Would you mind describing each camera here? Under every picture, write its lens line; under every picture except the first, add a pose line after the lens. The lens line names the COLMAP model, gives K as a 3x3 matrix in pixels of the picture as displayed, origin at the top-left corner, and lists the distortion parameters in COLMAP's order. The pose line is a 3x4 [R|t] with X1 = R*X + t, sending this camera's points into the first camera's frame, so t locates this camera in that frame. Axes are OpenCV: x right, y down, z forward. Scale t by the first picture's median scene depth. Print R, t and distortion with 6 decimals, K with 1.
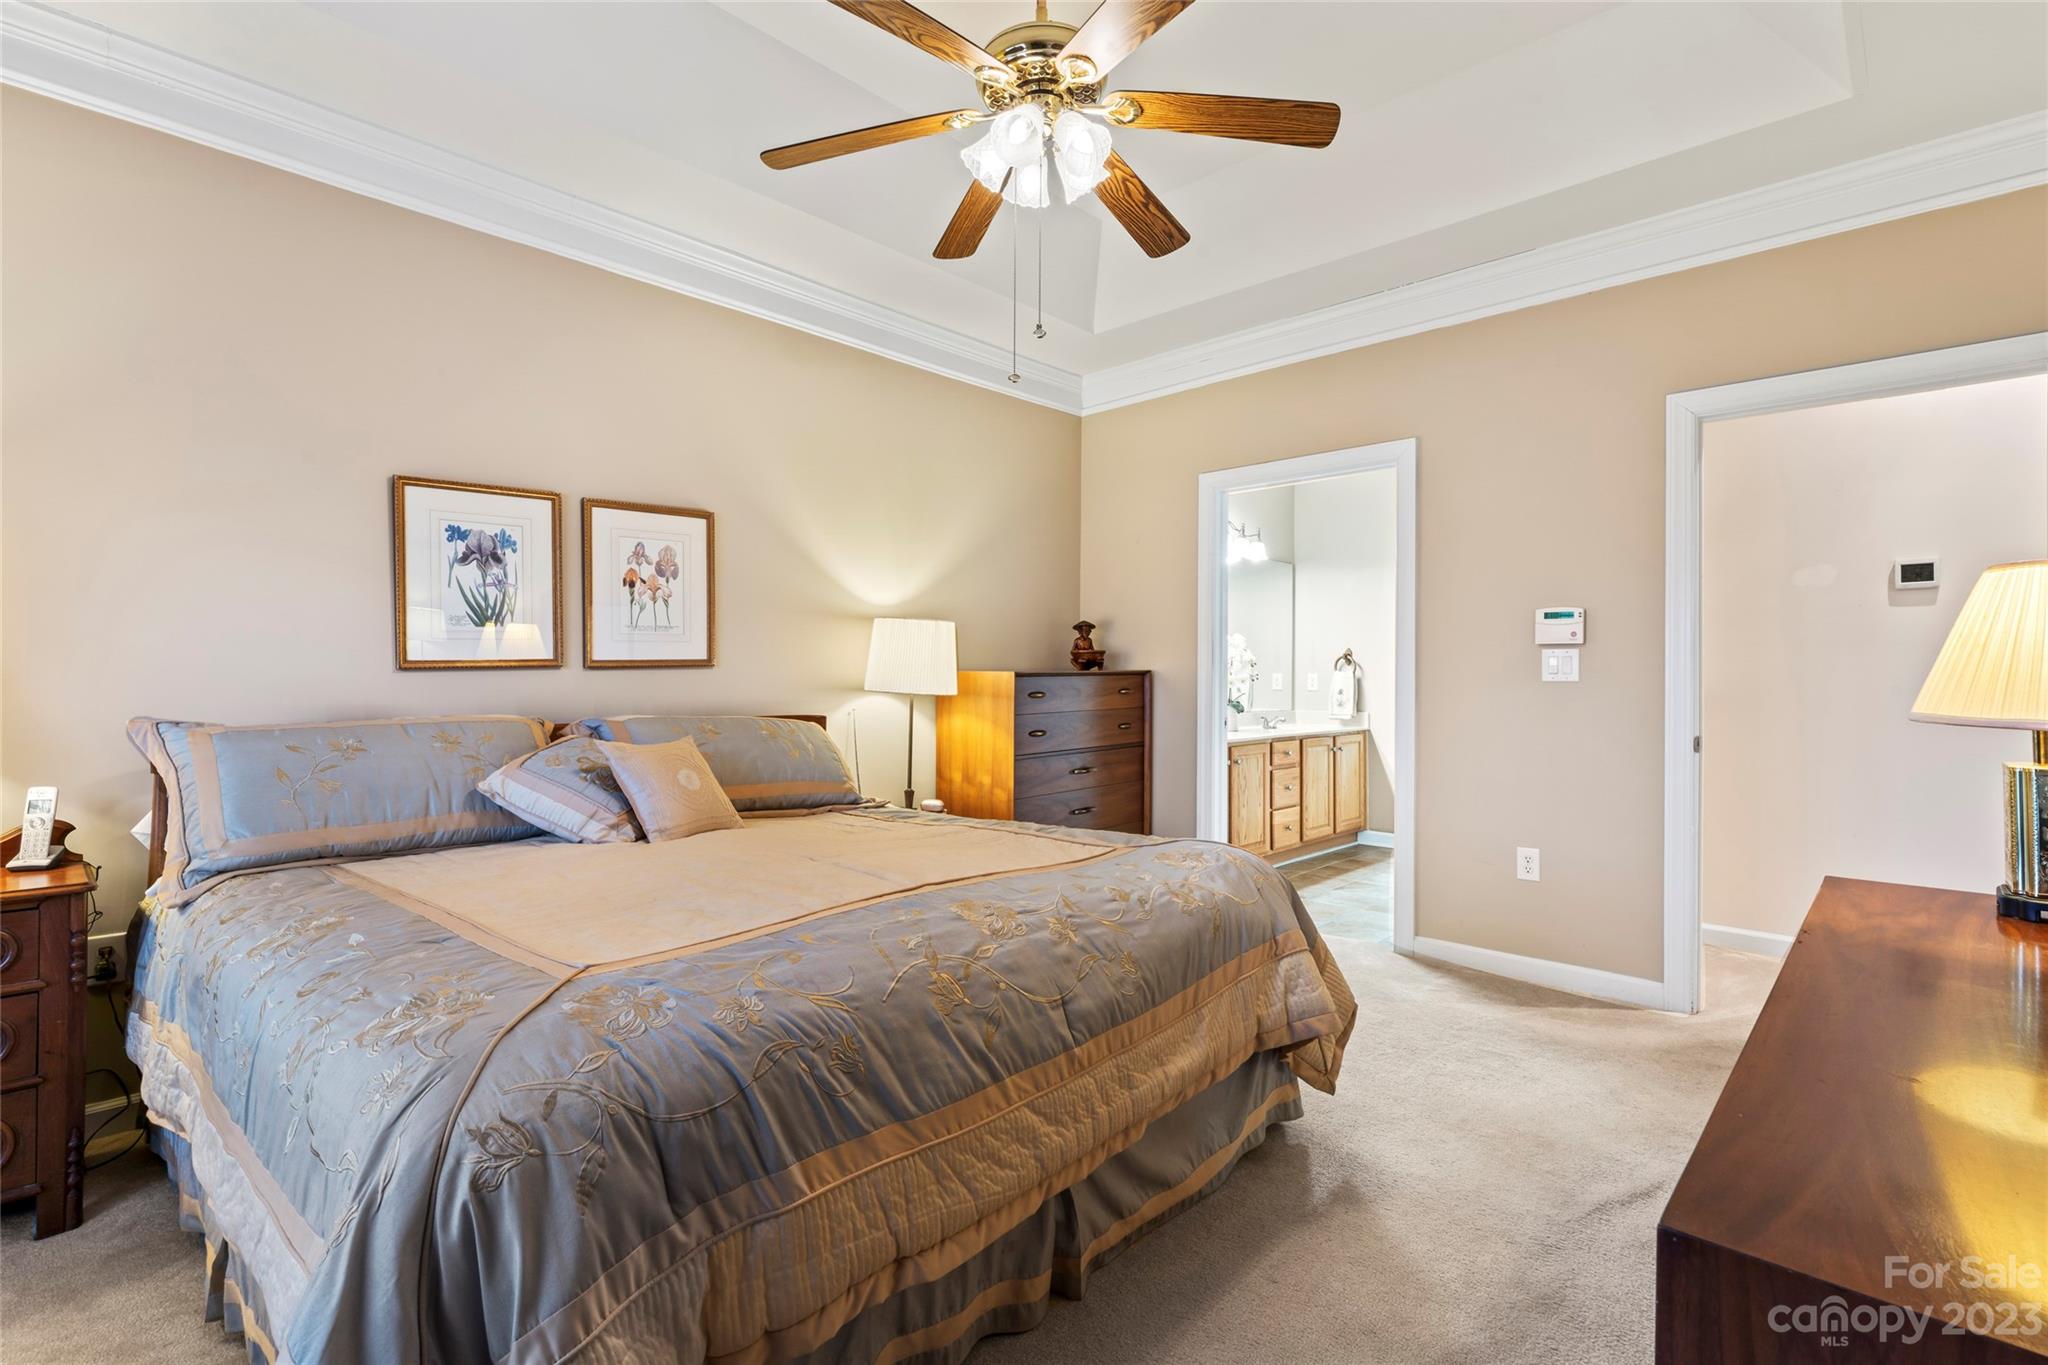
lens RADIAL K [[950.5, 0, 1020.1], [0, 950.5, 676.6], [0, 0, 1]] dist [-0.002313, -0.000172]
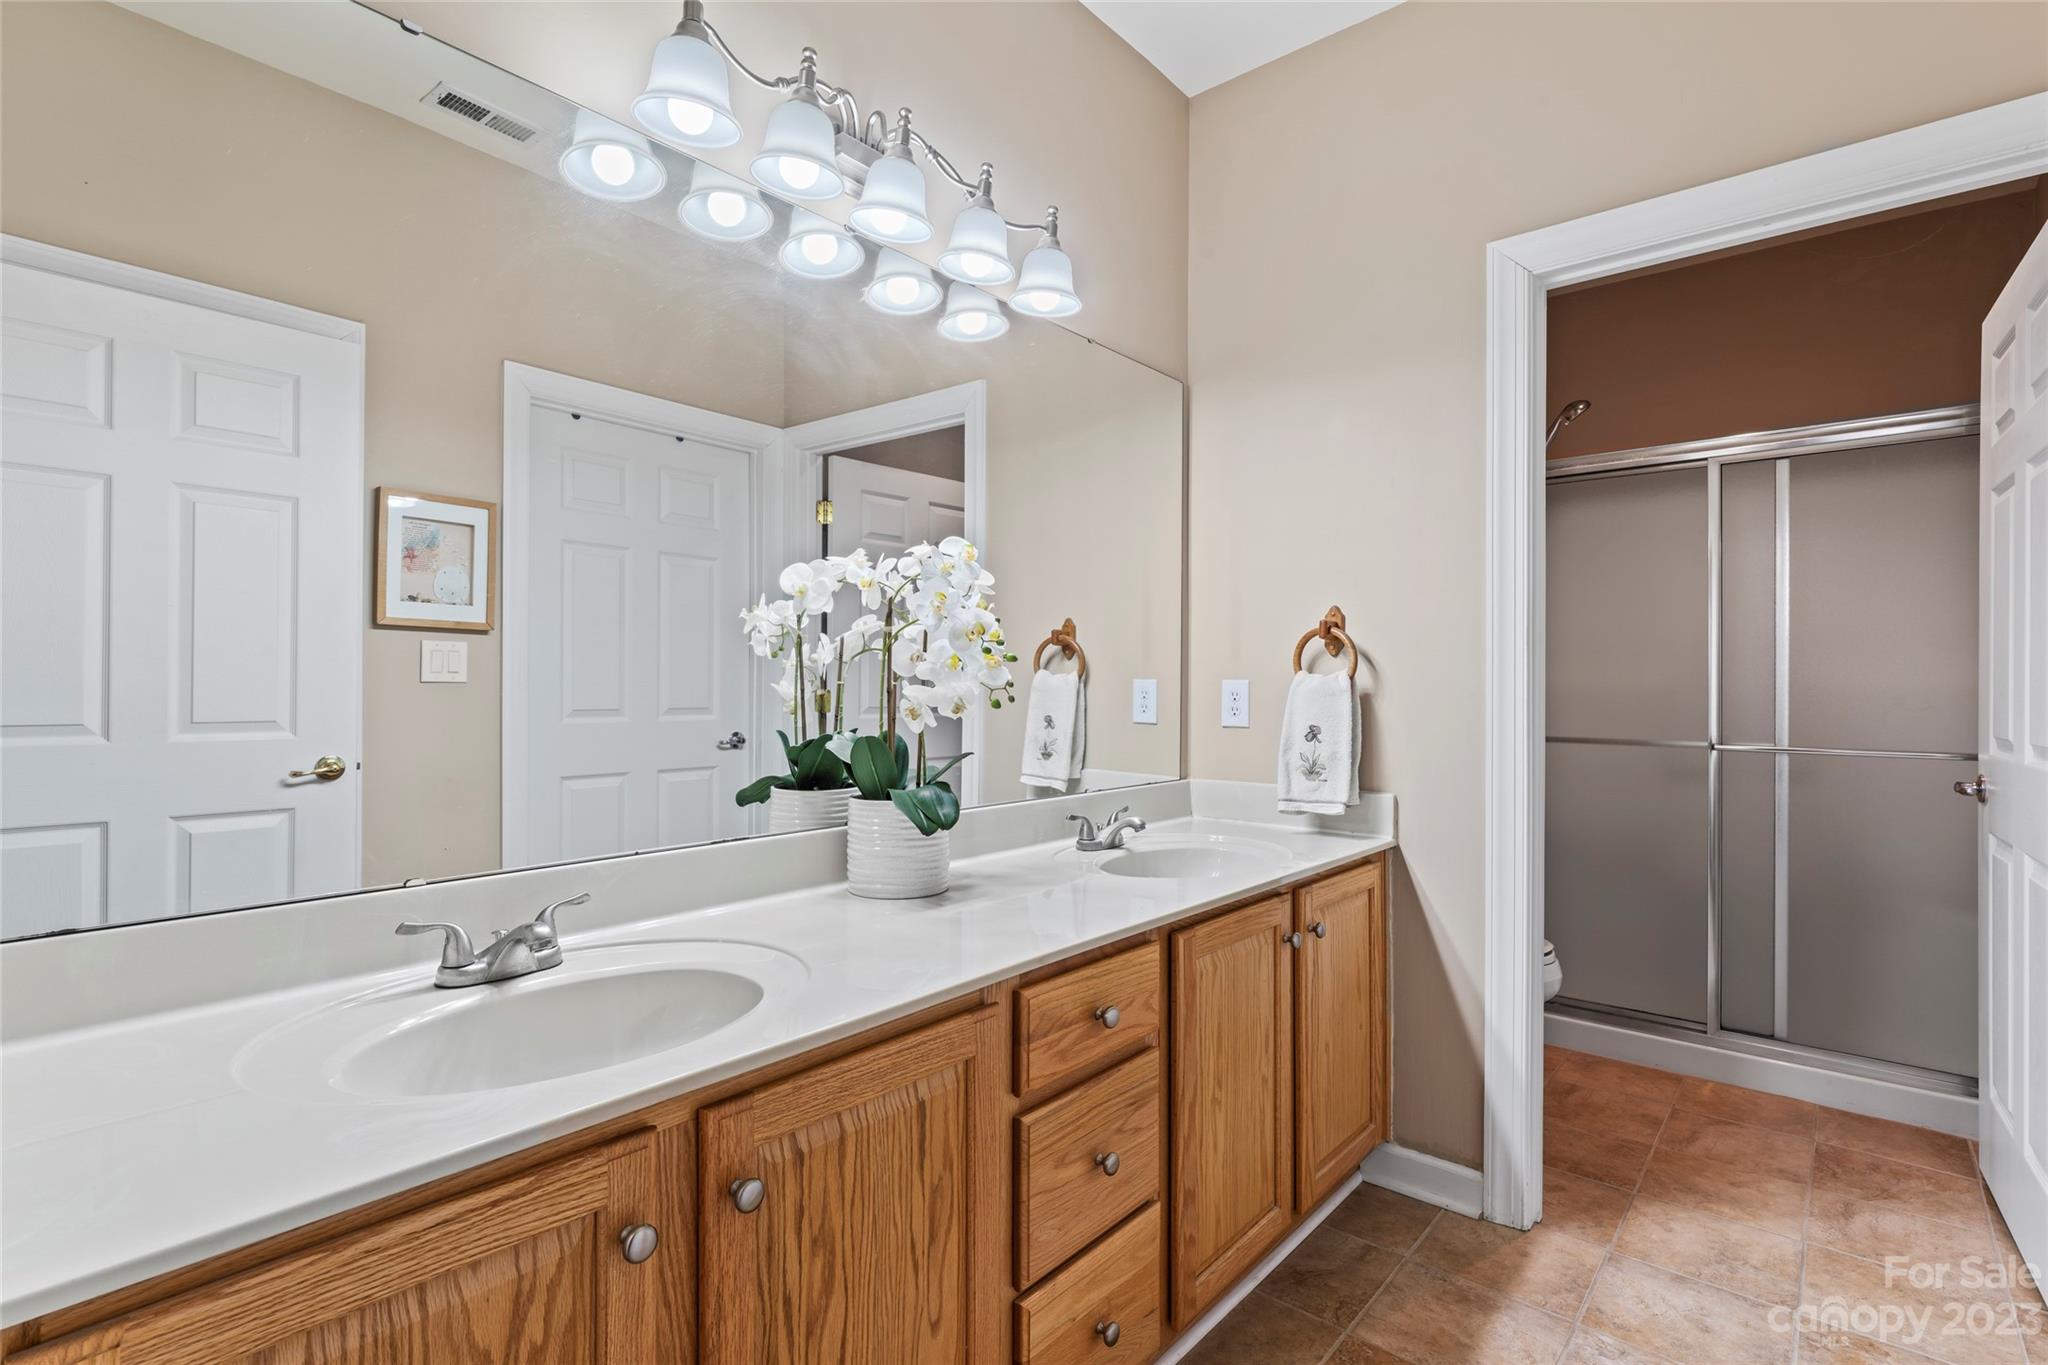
lens RADIAL K [[1007.6, 0, 1016.2], [0, 1007.6, 683.9], [0, 0, 1]] dist [-0.001527, -0.000410]
pose [[0.998744, -0.001529, 0.050090, 0.217917], [0.001516, 0.999999, 0.000308, -0.001960], [-0.050090, -0.000232, 0.998745, 0.659188]]
